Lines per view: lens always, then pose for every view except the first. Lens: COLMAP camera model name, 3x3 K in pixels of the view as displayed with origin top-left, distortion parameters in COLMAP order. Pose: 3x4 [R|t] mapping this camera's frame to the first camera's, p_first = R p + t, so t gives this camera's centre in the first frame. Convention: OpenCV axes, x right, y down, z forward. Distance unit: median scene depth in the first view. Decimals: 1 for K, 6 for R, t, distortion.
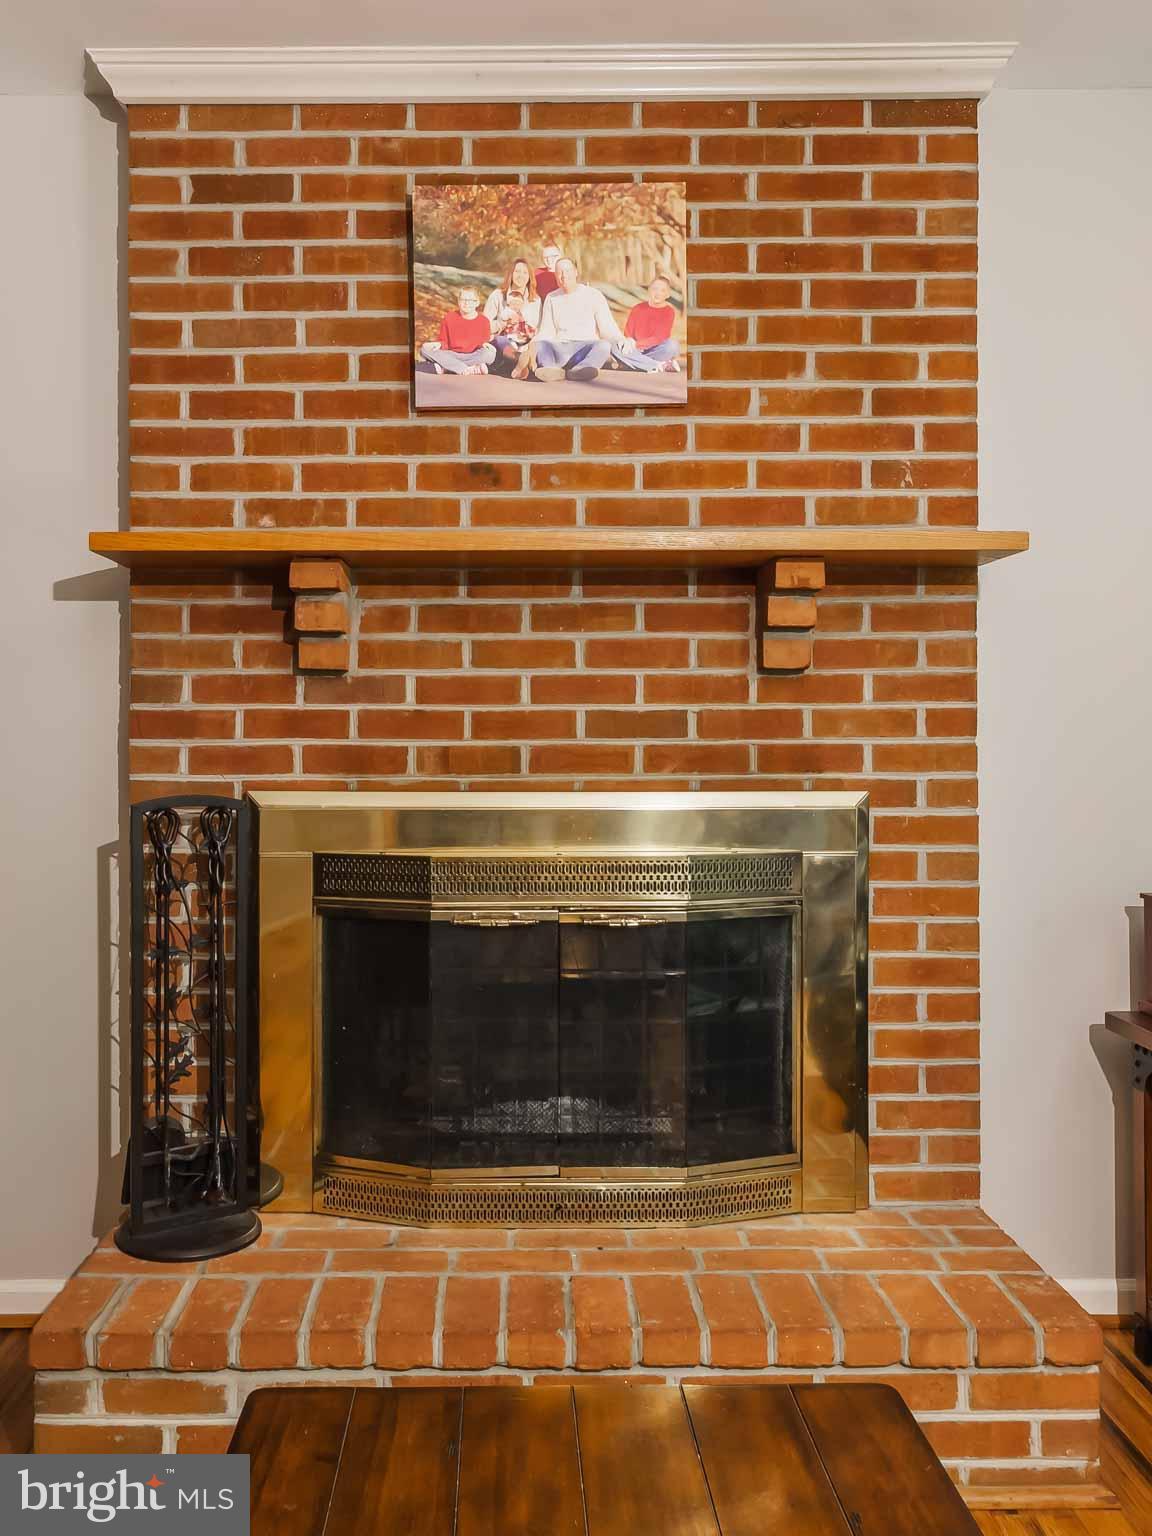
lens RADIAL K [[1388.6, 0, 549.3], [0, 1388.6, 728.7], [0, 0, 1]] dist [0.012476, 0.021328]
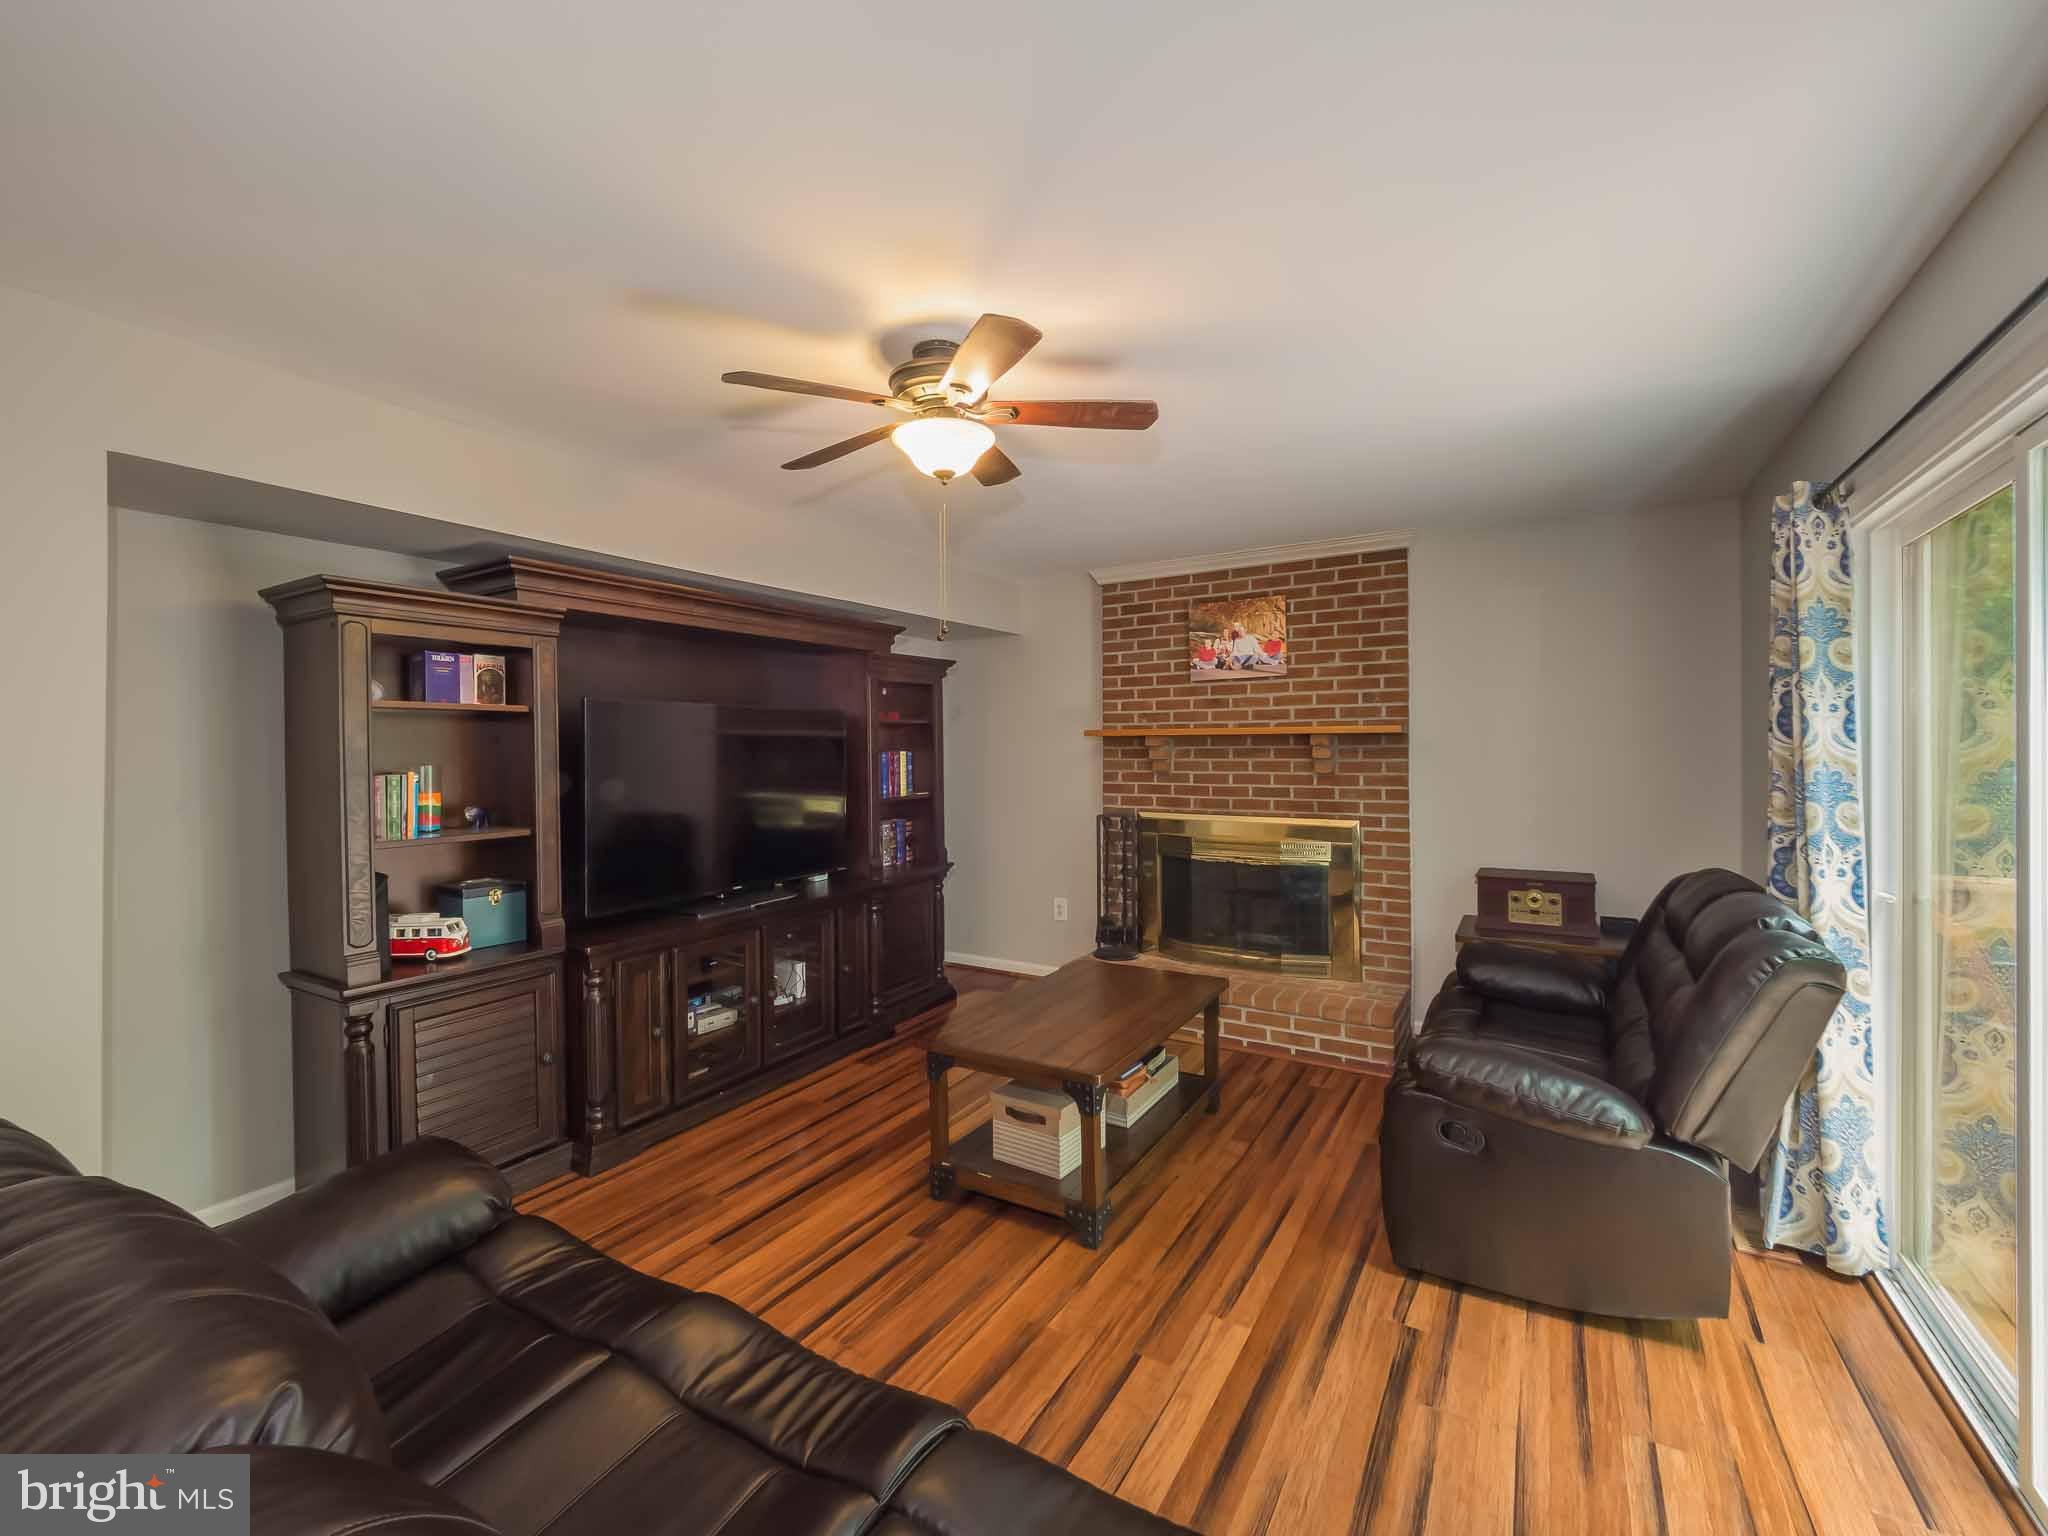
lens RADIAL K [[833.8, 0, 1012.8], [0, 833.8, 756.6], [0, 0, 1]] dist [-0.005203, -0.000634]
pose [[0.848098, 0.002597, -0.529833, 0.500231], [0.001708, 0.999969, 0.007636, -0.086886], [0.529837, -0.007381, 0.848068, -0.655271]]
